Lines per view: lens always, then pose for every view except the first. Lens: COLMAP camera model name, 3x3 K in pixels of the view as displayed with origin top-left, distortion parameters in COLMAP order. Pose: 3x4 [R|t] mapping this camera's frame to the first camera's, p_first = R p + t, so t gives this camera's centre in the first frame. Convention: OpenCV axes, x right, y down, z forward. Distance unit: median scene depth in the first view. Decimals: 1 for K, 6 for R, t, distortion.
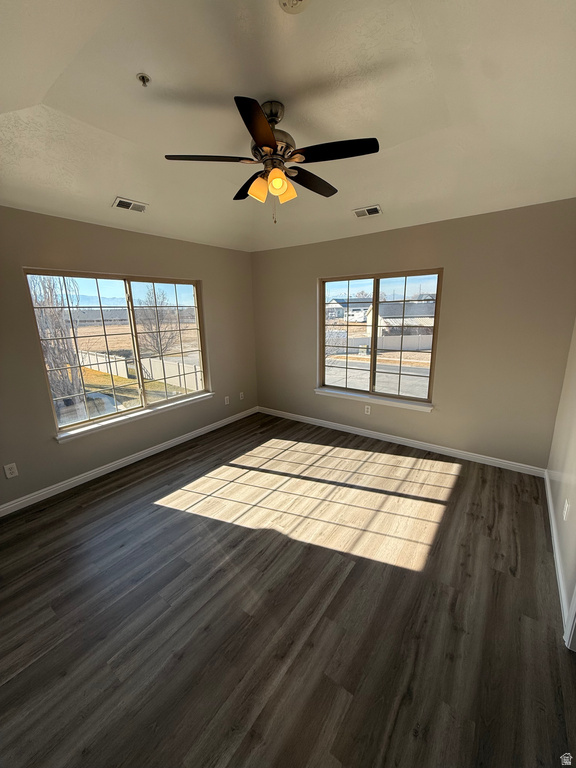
lens RADIAL K [[306.6, 0, 288.3], [0, 306.6, 383.2], [0, 0, 1]] dist [-0.000228, 0.000357]
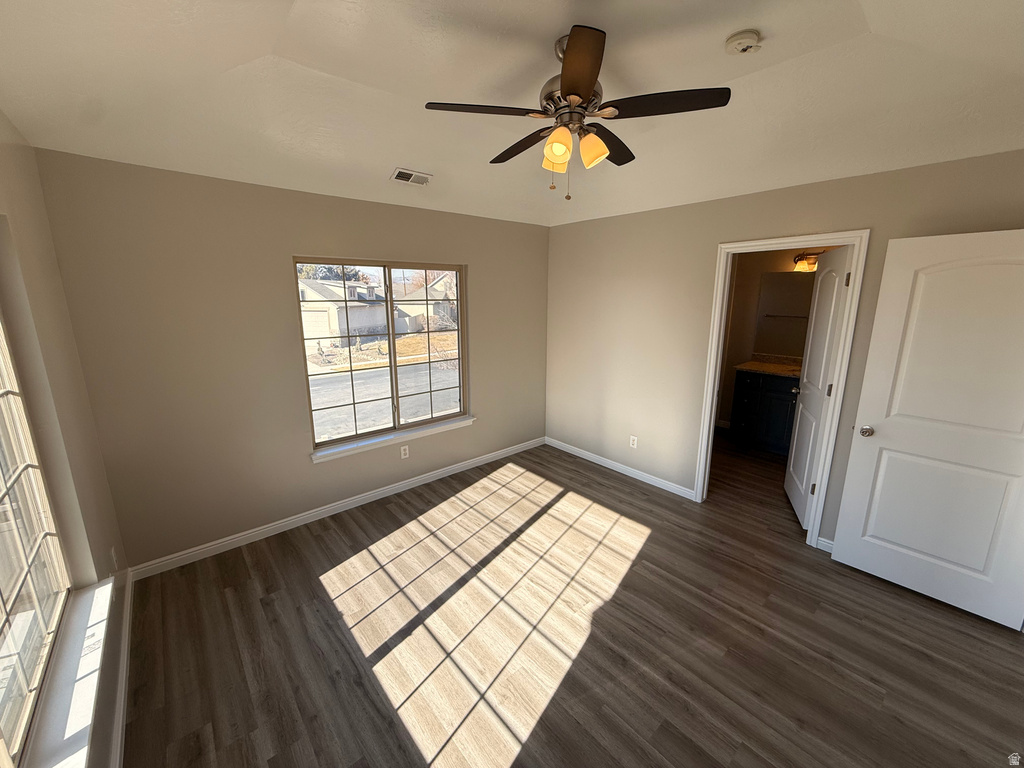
lens RADIAL K [[408.8, 0, 511.0], [0, 408.8, 385.0], [0, 0, 1]] dist [-0.000228, 0.000357]
pose [[0.223256, -0.191126, 0.955839, -0.753605], [0.221968, 0.964795, 0.141072, -0.190261], [-0.949151, 0.180670, 0.257821, 0.675753]]
